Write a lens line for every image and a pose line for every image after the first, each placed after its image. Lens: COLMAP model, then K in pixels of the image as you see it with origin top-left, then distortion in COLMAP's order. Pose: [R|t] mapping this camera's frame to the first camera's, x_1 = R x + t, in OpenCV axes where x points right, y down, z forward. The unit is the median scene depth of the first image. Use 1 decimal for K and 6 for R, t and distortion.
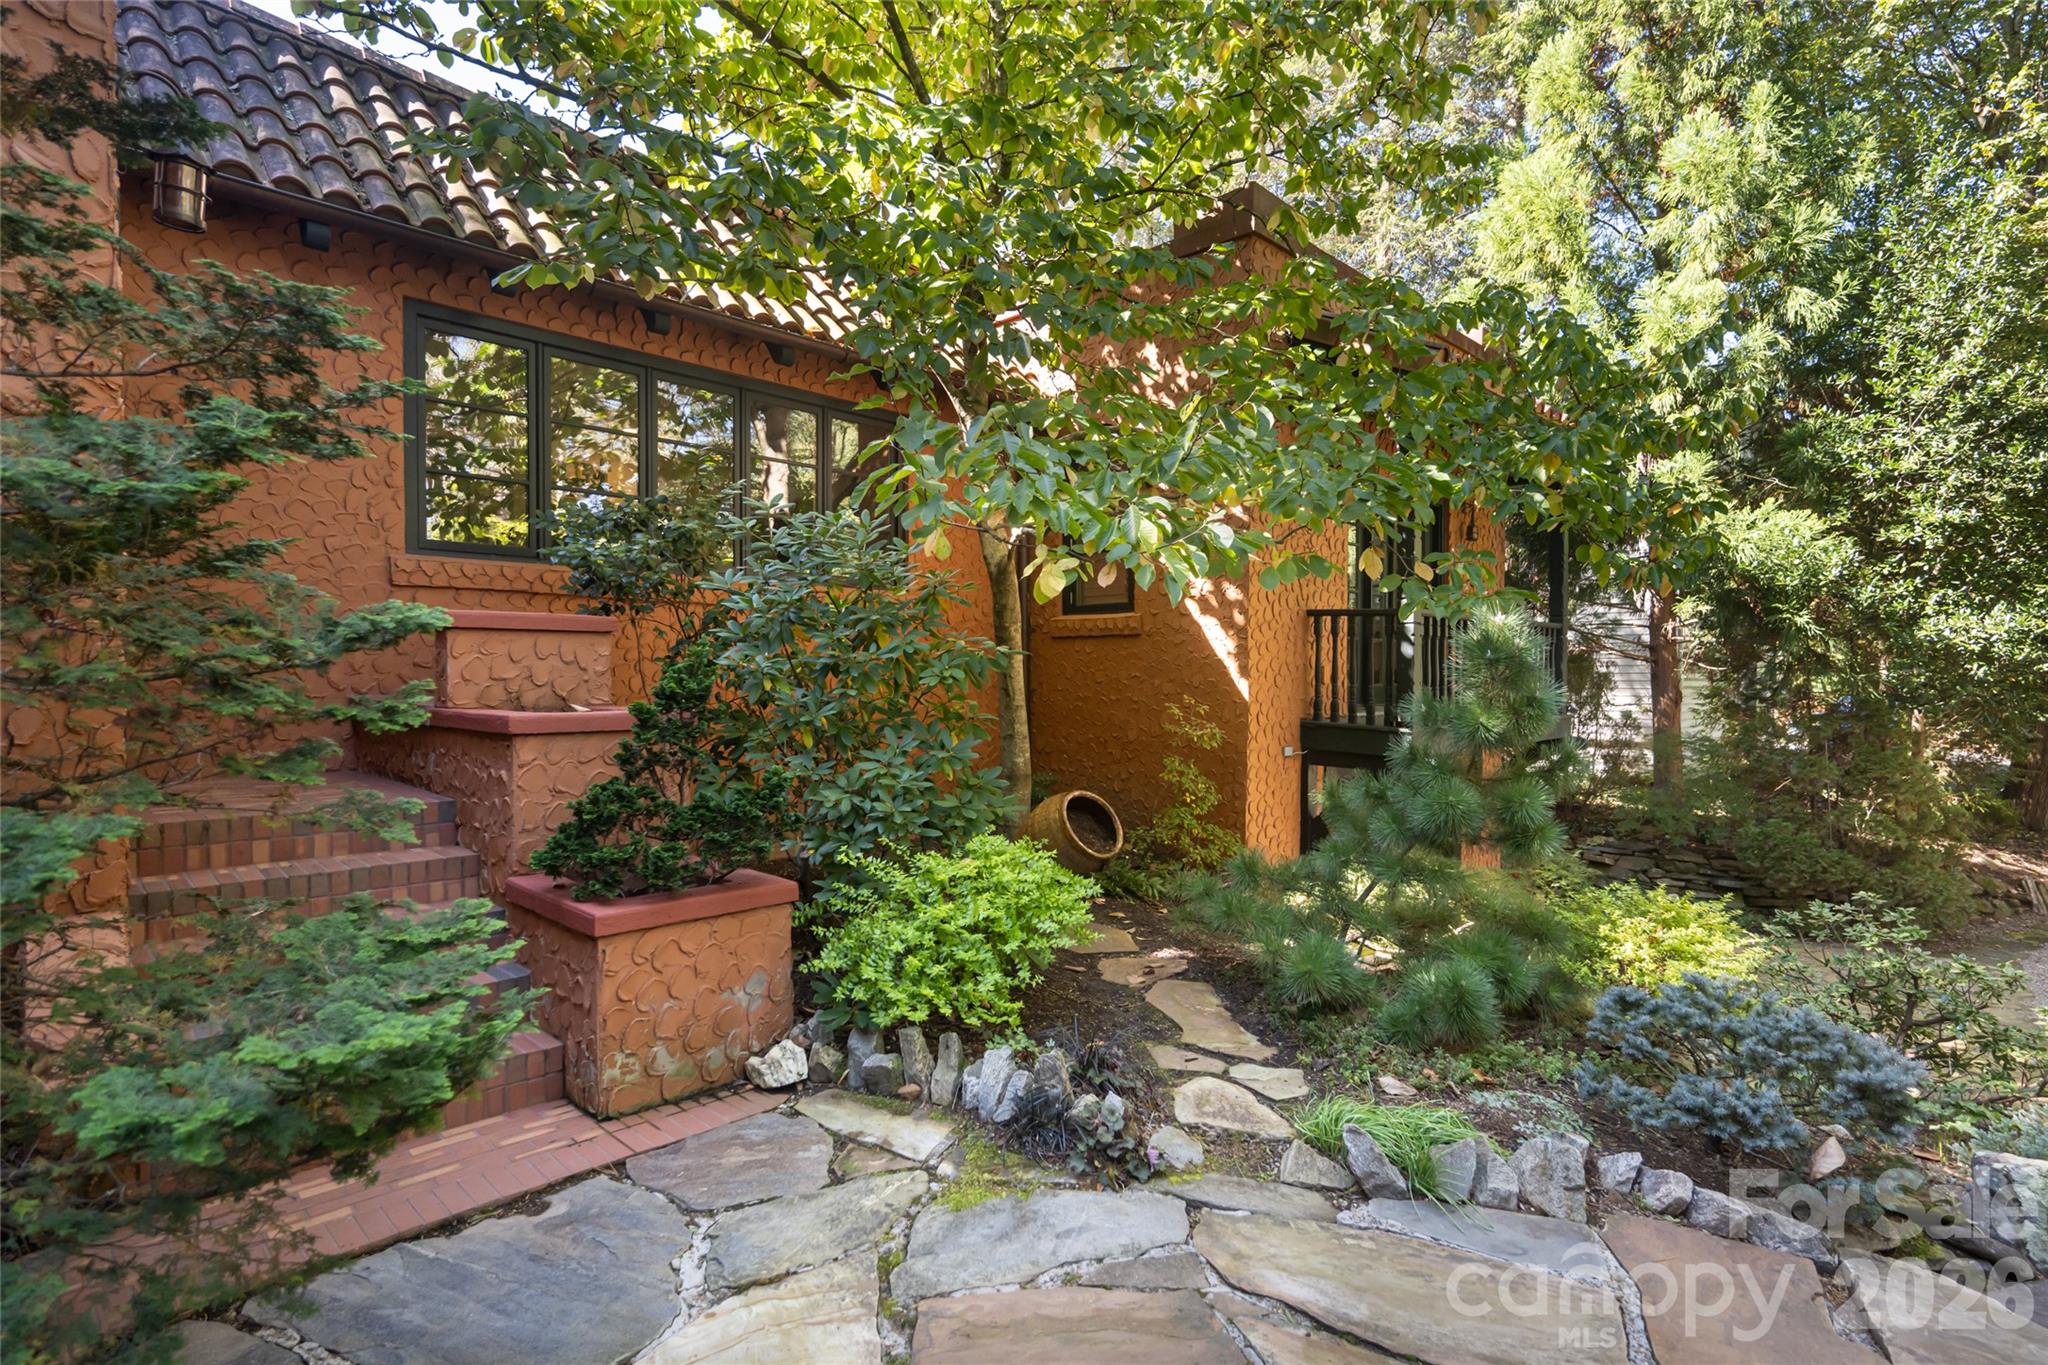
lens RADIAL K [[1015.3, 0, 1026.0], [0, 1015.3, 691.3], [0, 0, 1]] dist [-0.000545, 0.000516]
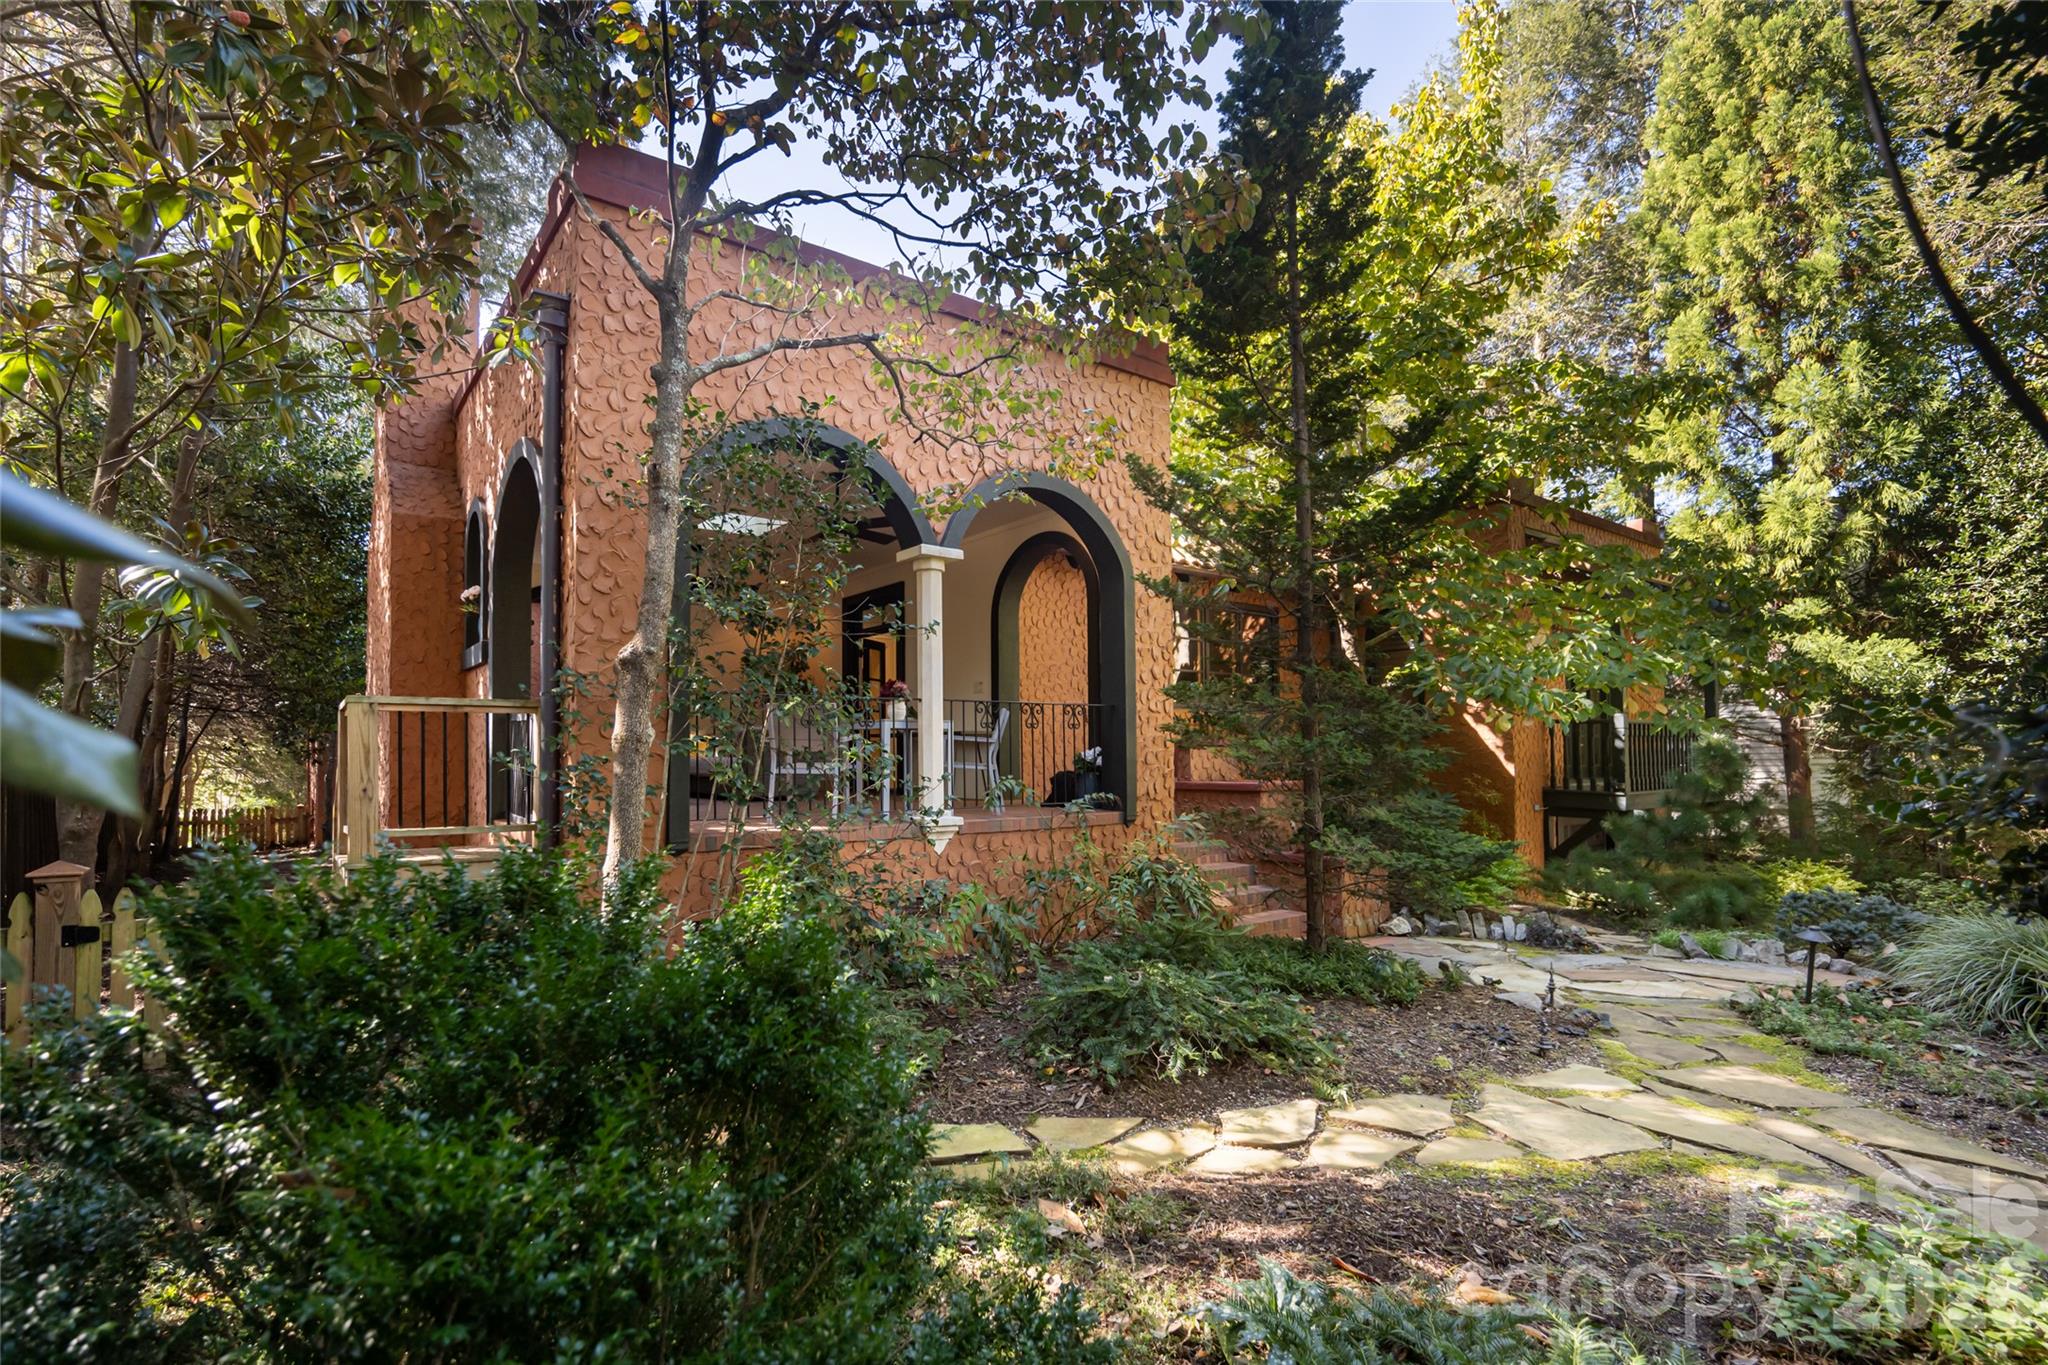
lens RADIAL K [[893.3, 0, 984.8], [0, 893.3, 726.9], [0, 0, 1]] dist [0.000457, -0.000374]
pose [[0.985509, -0.014128, -0.169031, -0.282783], [0.005767, 0.998740, -0.049855, -0.002092], [0.169523, 0.048158, 0.984349, -0.430546]]
